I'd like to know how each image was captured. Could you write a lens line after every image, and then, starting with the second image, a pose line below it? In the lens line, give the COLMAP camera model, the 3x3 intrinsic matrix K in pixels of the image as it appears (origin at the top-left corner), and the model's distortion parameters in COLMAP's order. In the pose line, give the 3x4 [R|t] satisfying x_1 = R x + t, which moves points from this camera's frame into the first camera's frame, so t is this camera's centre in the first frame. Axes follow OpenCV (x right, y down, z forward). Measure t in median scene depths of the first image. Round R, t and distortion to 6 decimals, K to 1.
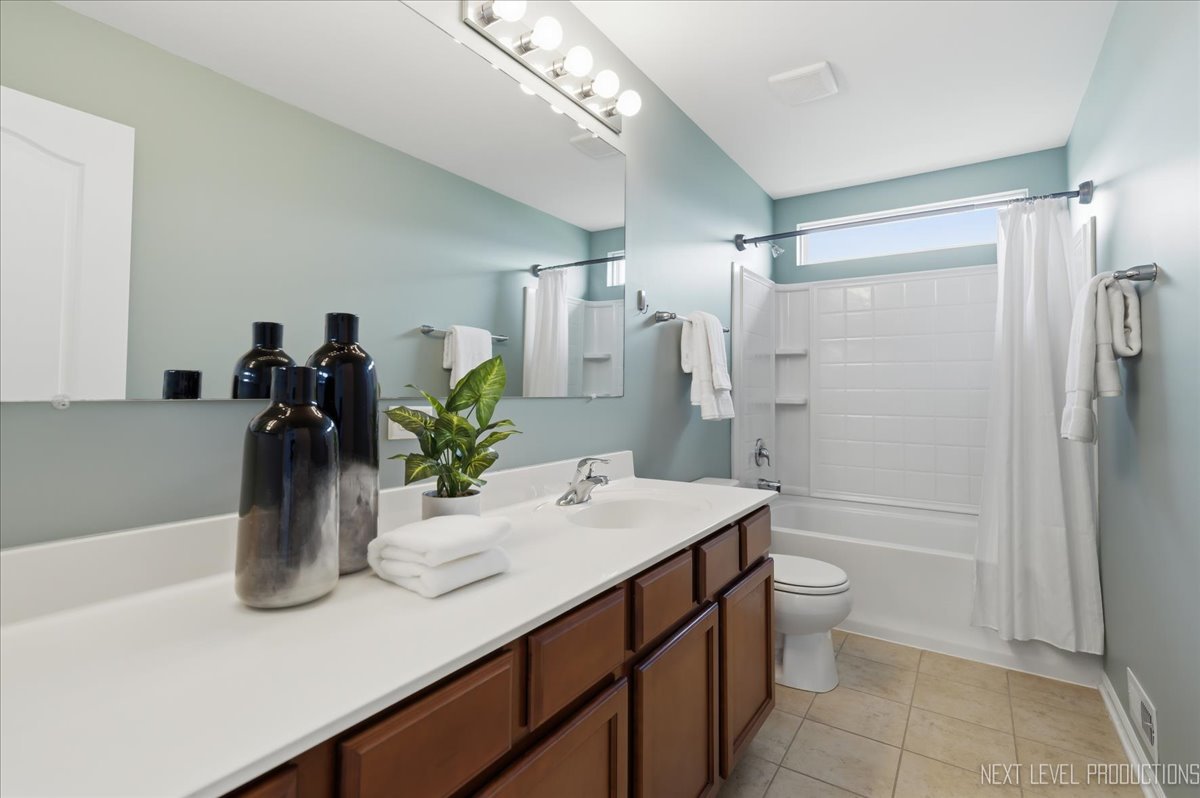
lens RADIAL K [[585.8, 0, 592.7], [0, 585.8, 394.7], [0, 0, 1]] dist [-0.002709, 0.000161]
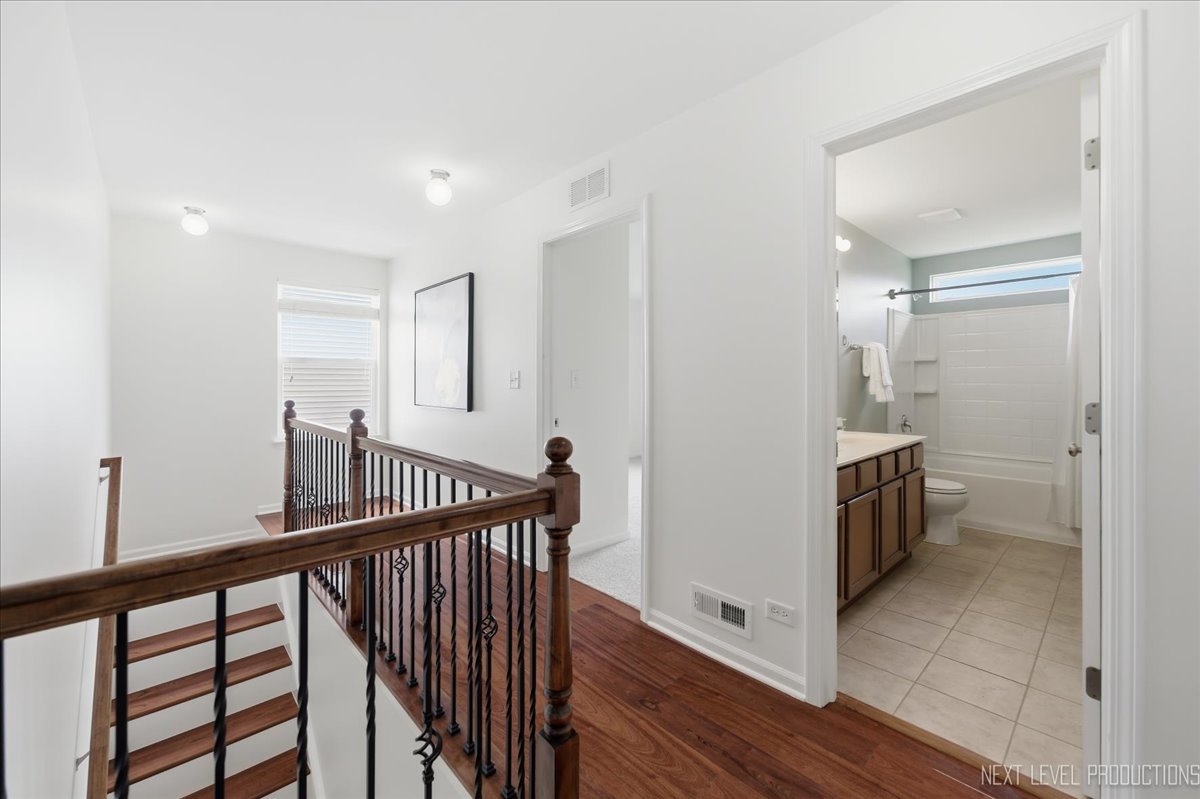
lens RADIAL K [[498.4, 0, 601.8], [0, 498.4, 377.6], [0, 0, 1]] dist [-0.000184, 0.000033]
pose [[0.974325, 0.001483, -0.225140, -0.289580], [-0.002907, 0.999978, -0.005993, -0.021508], [0.225126, 0.006493, 0.974308, -0.693334]]
